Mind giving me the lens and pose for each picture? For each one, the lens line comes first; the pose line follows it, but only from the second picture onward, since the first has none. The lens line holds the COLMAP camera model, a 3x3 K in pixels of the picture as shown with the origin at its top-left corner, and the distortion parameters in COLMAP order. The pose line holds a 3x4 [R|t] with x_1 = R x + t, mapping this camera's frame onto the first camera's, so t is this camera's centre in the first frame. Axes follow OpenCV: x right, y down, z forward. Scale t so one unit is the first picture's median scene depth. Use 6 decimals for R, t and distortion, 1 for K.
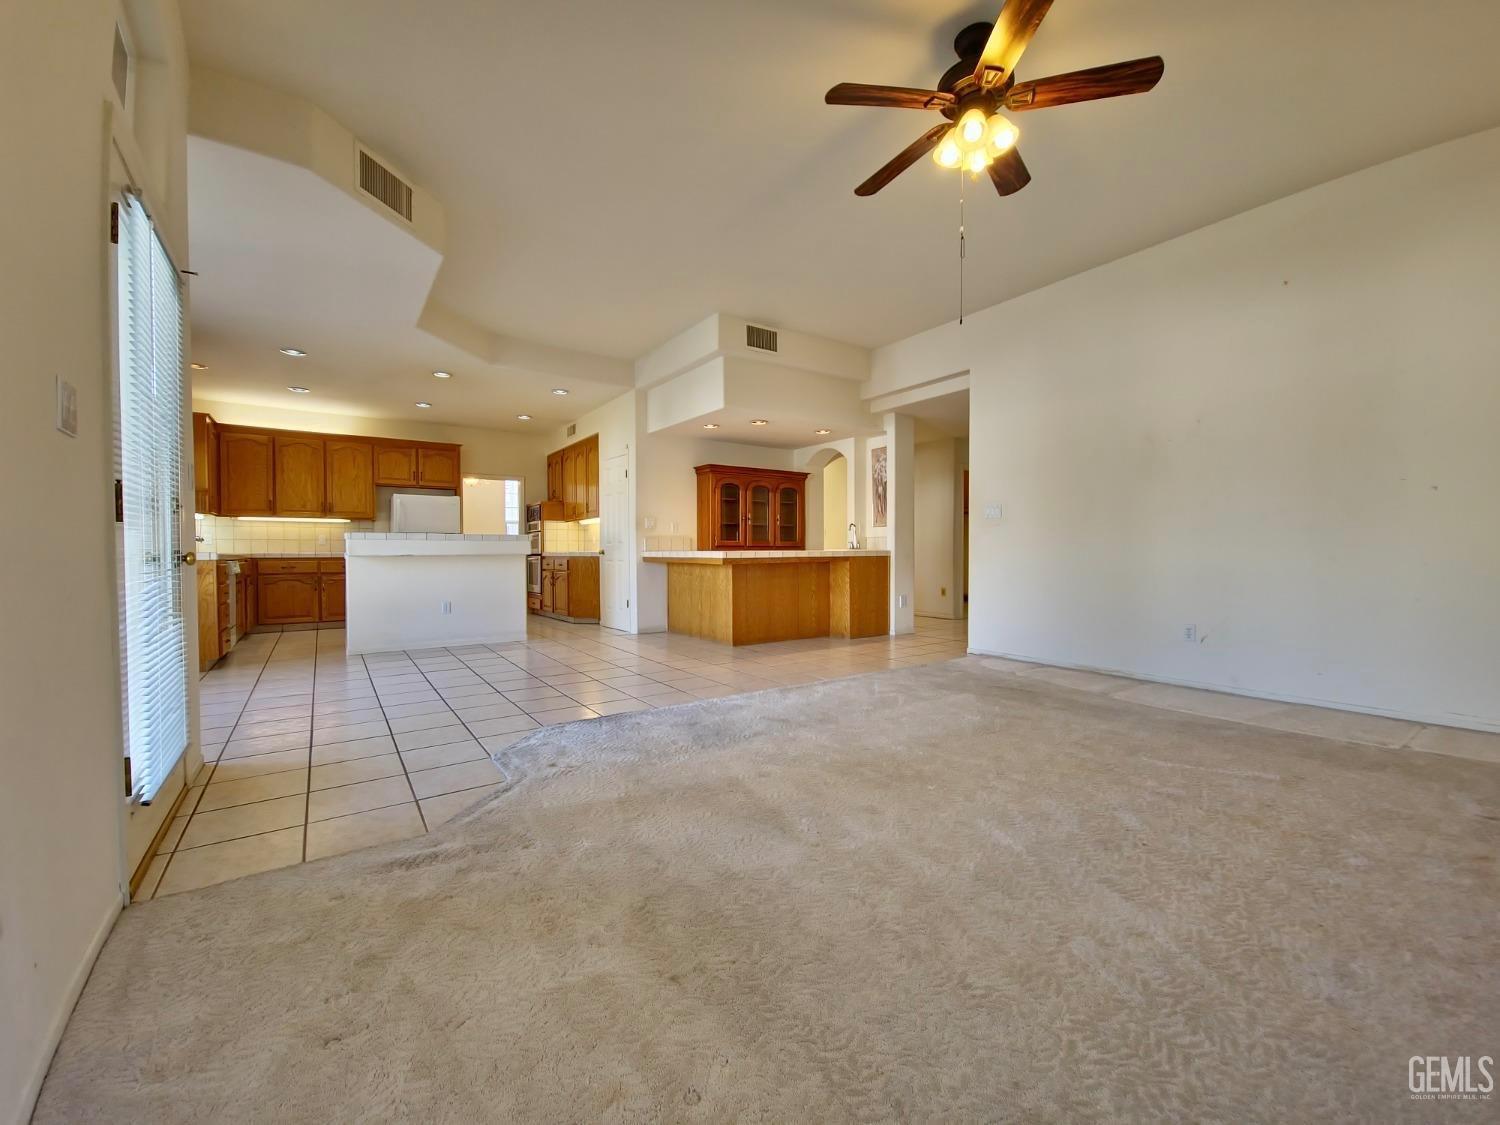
lens RADIAL K [[612.7, 0, 749.9], [0, 612.7, 558.8], [0, 0, 1]] dist [-0.011127, -0.001158]
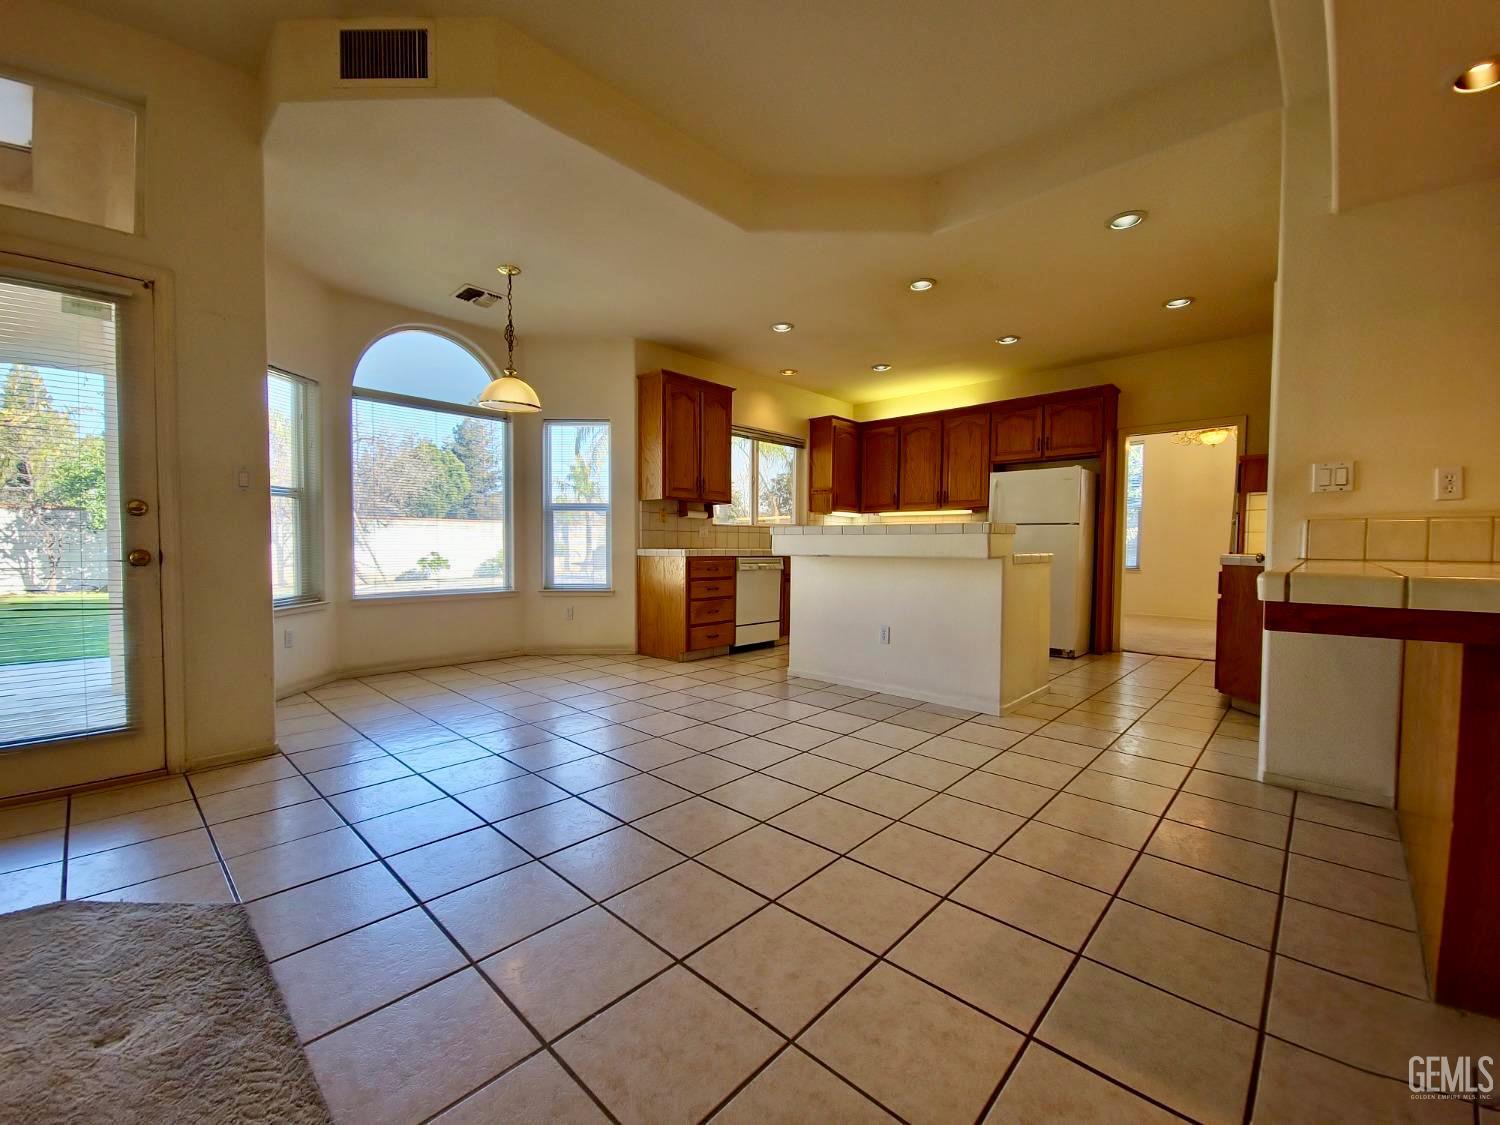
lens RADIAL K [[612.7, 0, 747.9], [0, 612.7, 565.8], [0, 0, 1]] dist [-0.011127, -0.001158]
pose [[0.194922, 0.037068, -0.980118, 0.098170], [-0.017576, 0.999257, 0.034296, -0.013384], [0.980661, 0.010542, 0.195429, 0.563471]]
